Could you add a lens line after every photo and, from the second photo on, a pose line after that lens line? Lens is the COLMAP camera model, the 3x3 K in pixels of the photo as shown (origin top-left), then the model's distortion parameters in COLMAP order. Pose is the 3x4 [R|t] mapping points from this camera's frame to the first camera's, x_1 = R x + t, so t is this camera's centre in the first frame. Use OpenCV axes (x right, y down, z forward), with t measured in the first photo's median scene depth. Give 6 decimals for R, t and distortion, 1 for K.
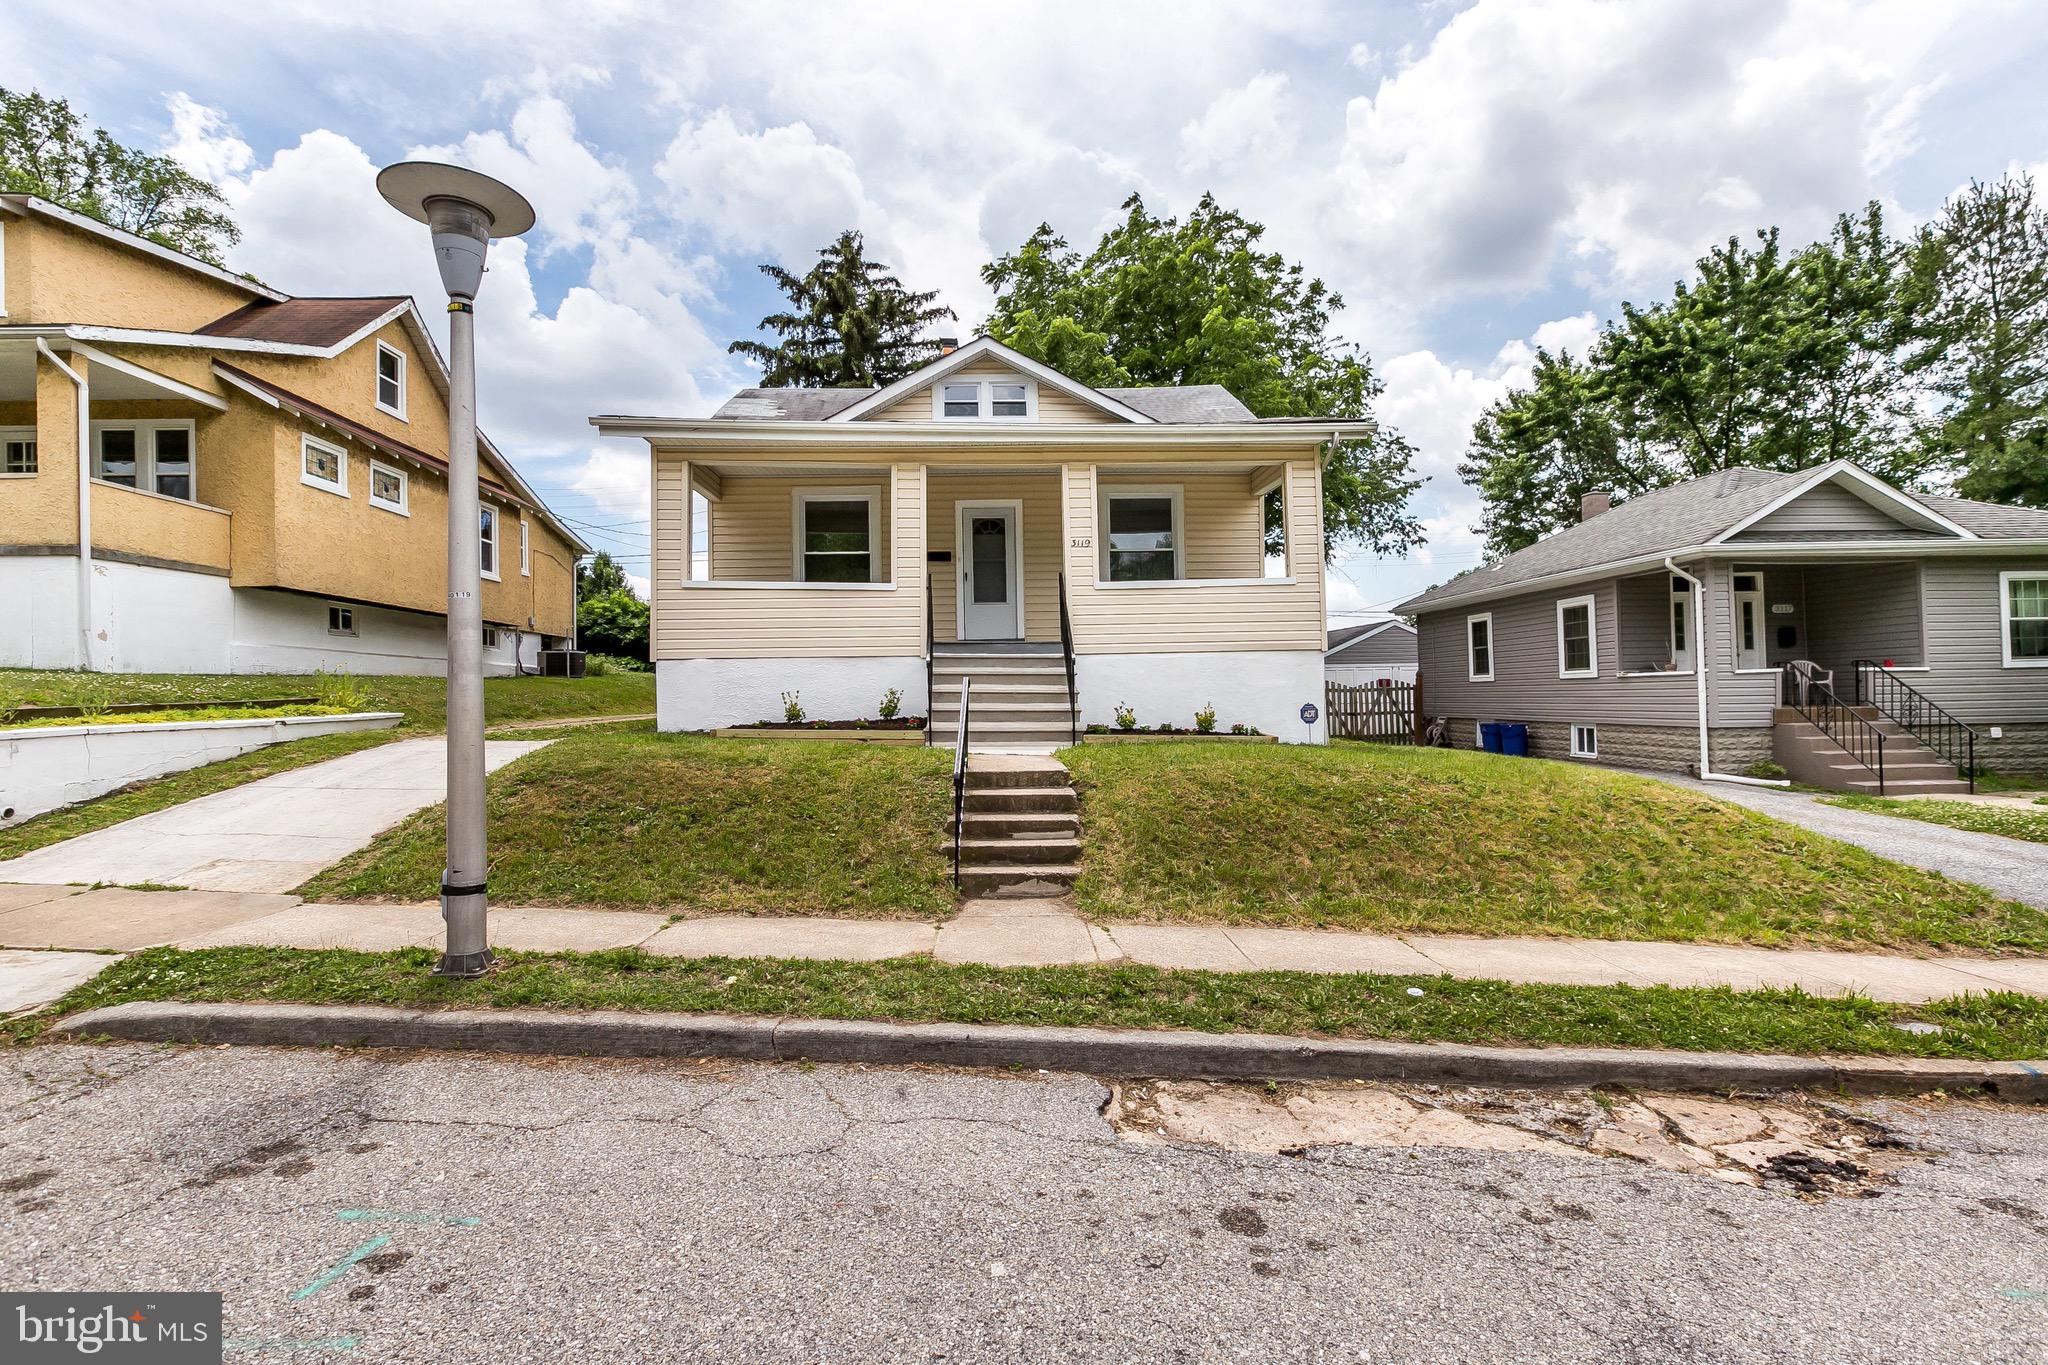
lens RADIAL K [[931.8, 0, 1022.0], [0, 931.8, 685.2], [0, 0, 1]] dist [0.005589, -0.000741]
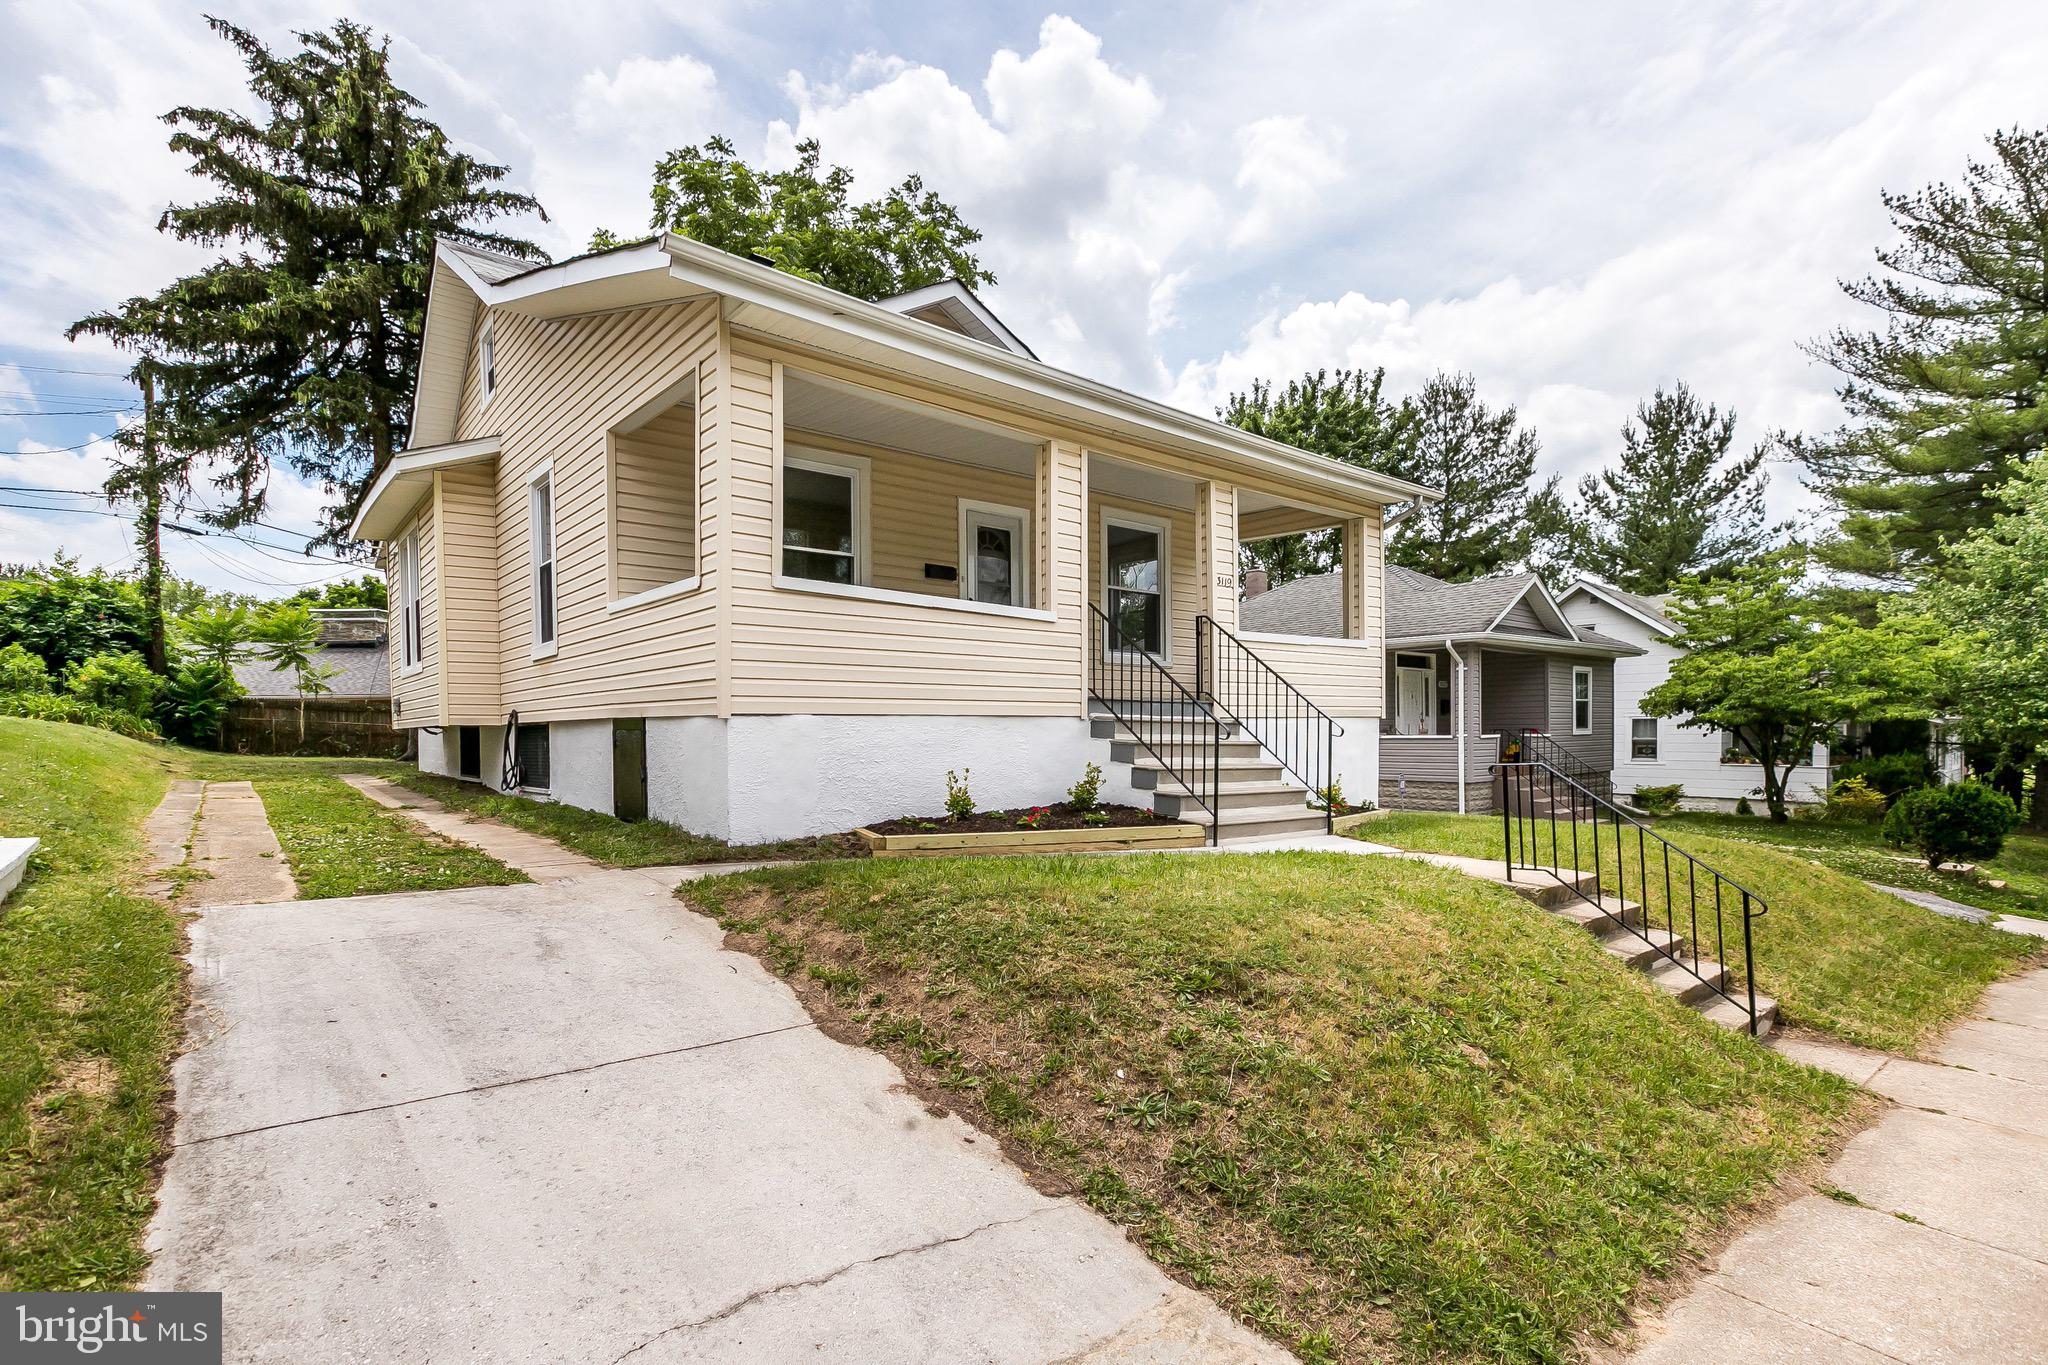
lens RADIAL K [[964.9, 0, 1029.2], [0, 964.9, 740.9], [0, 0, 1]] dist [0.018329, -0.000756]
pose [[0.794289, 0.004007, 0.607527, -0.304645], [-0.017572, 0.999711, 0.016381, -0.012231], [-0.607286, -0.023687, 0.794130, 0.222218]]
